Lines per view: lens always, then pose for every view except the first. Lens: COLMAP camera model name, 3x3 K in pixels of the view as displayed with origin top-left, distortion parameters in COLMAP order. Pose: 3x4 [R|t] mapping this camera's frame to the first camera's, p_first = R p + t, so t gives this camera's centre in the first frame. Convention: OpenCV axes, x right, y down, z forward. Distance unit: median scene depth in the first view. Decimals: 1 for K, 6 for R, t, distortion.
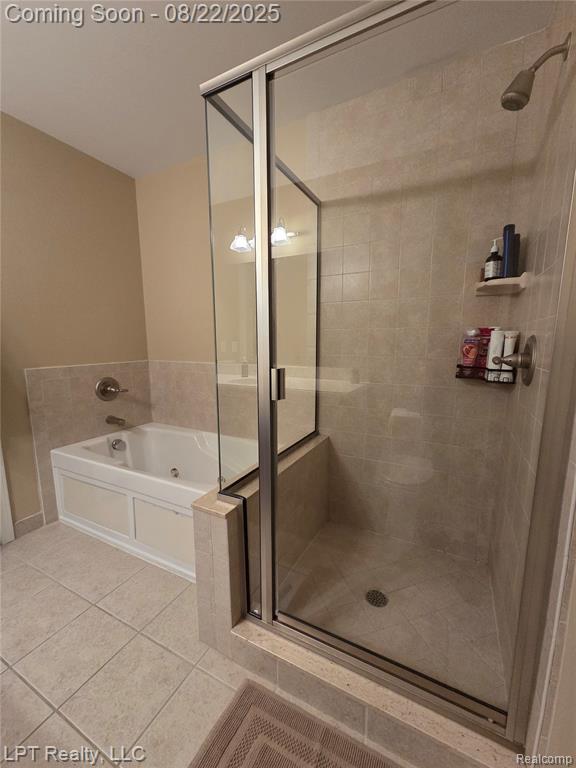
lens RADIAL K [[312.6, 0, 292.9], [0, 312.6, 384.9], [0, 0, 1]] dist [0.002801, 0.000113]
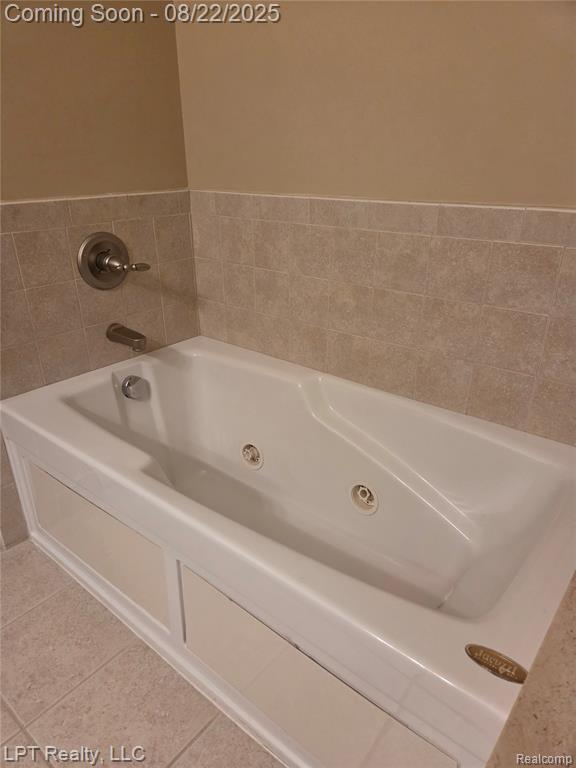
lens RADIAL K [[517.1, 0, 287.3], [0, 517.1, 386.9], [0, 0, 1]] dist [0.028506, 0.000913]
pose [[0.975630, 0.086175, -0.201791, -0.188931], [-0.027749, 0.960723, 0.276118, -0.023852], [0.217660, -0.263789, 0.939702, 0.339406]]
